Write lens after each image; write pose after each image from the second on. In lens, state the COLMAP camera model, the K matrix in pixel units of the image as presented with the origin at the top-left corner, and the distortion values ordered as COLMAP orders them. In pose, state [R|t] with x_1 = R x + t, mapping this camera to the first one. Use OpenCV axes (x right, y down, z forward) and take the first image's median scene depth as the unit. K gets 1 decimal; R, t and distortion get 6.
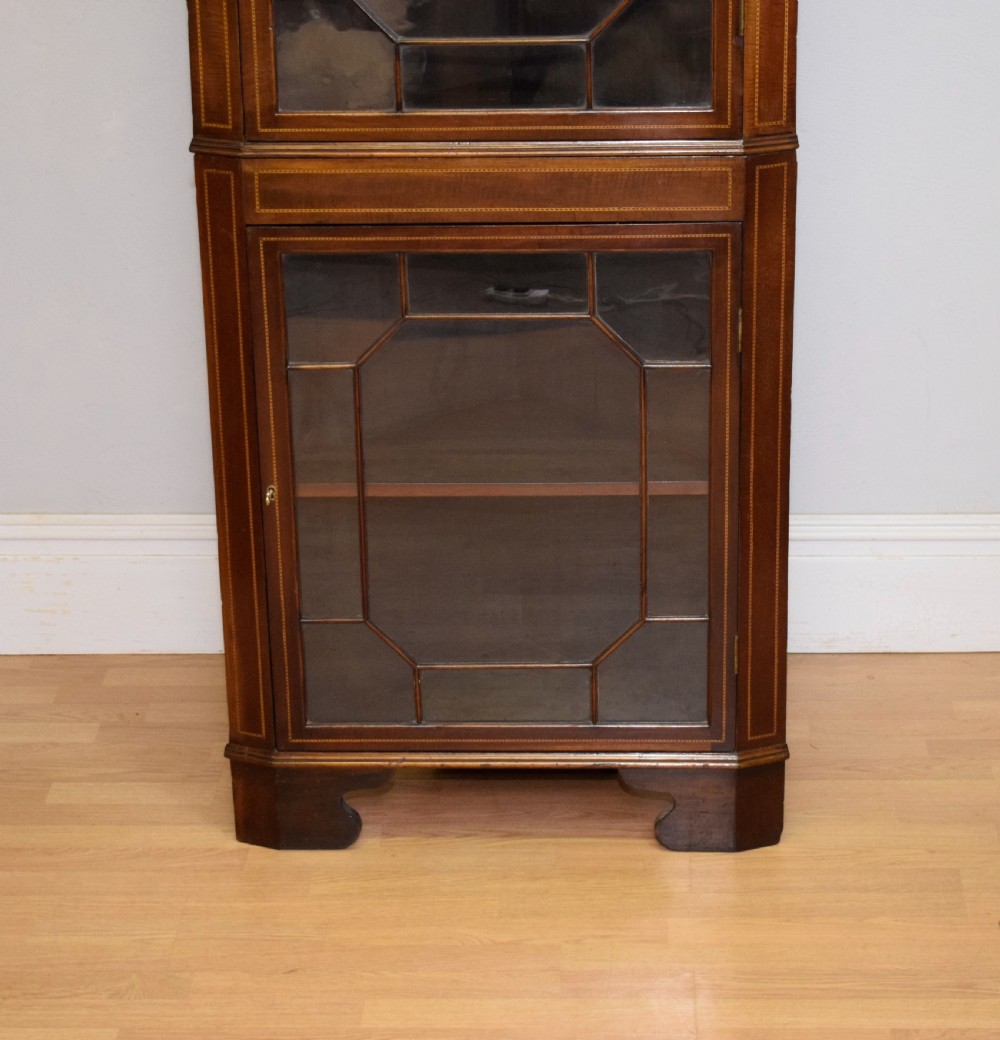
lens RADIAL K [[2919.3, 0, 552.3], [0, 2919.3, 557.6], [0, 0, 1]] dist [-0.003310, -0.110930]
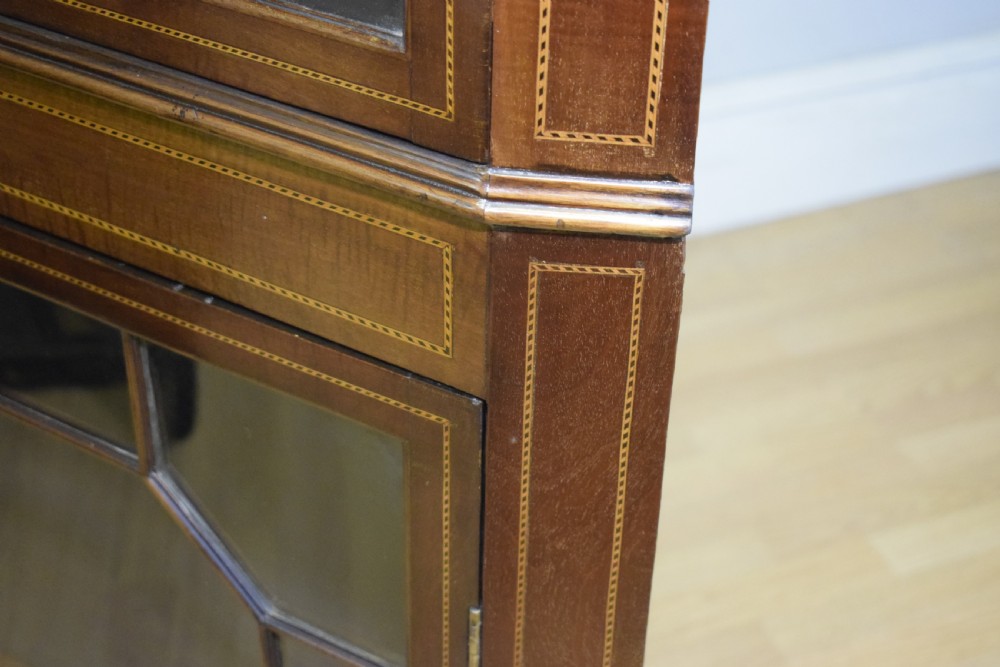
lens RADIAL K [[1676.3, 0, 500.0], [0, 1676.3, 333.5], [0, 0, 1]] dist [-0.012374, -0.063624]
pose [[0.875441, 0.305805, -0.374282, 0.131998], [-0.212082, 0.938905, 0.271070, -0.170746], [0.434310, -0.157927, 0.886811, 0.834846]]
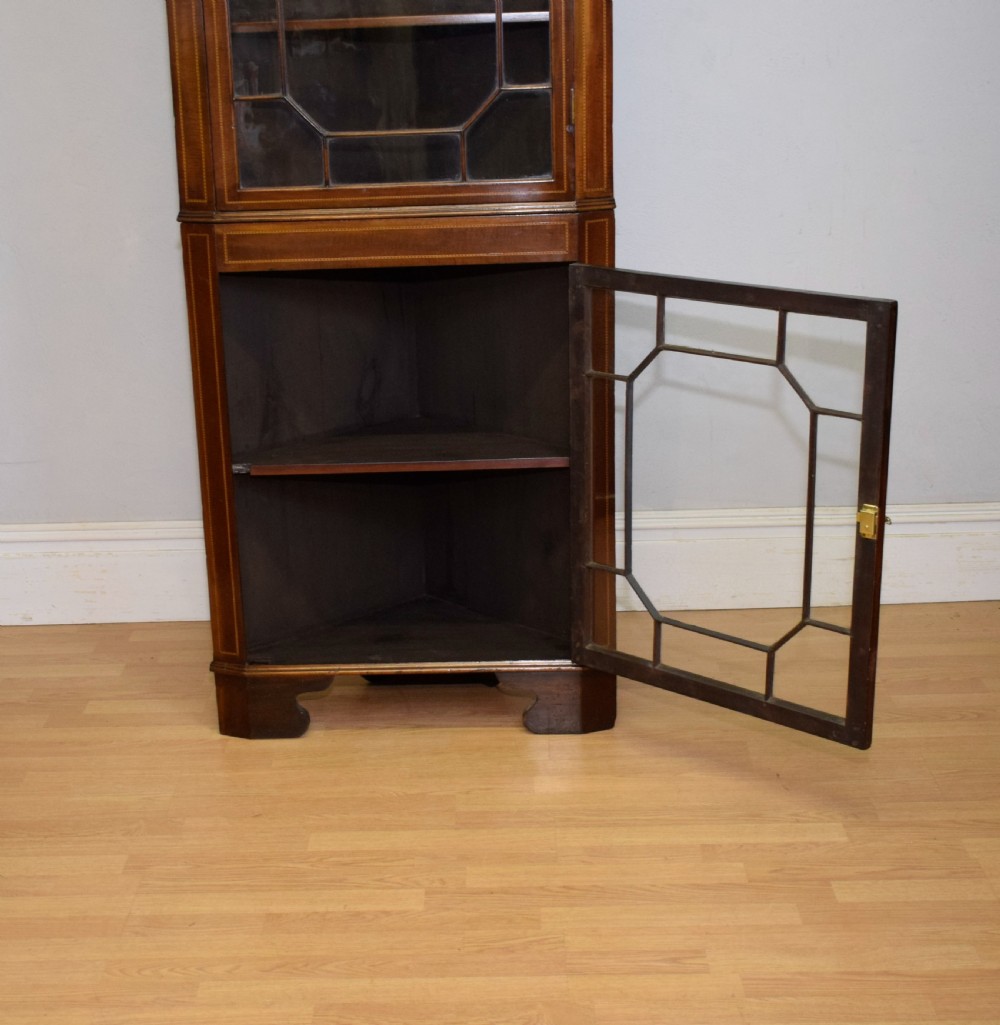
lens RADIAL K [[1867.0, 0, 442.7], [0, 1867.0, 553.4], [0, 0, 1]] dist [-0.020485, -0.028632]
pose [[0.999799, -0.018502, -0.007766, 0.006010], [0.017919, 0.997431, -0.069362, 0.082201], [0.009029, 0.069209, 0.997561, 0.126823]]
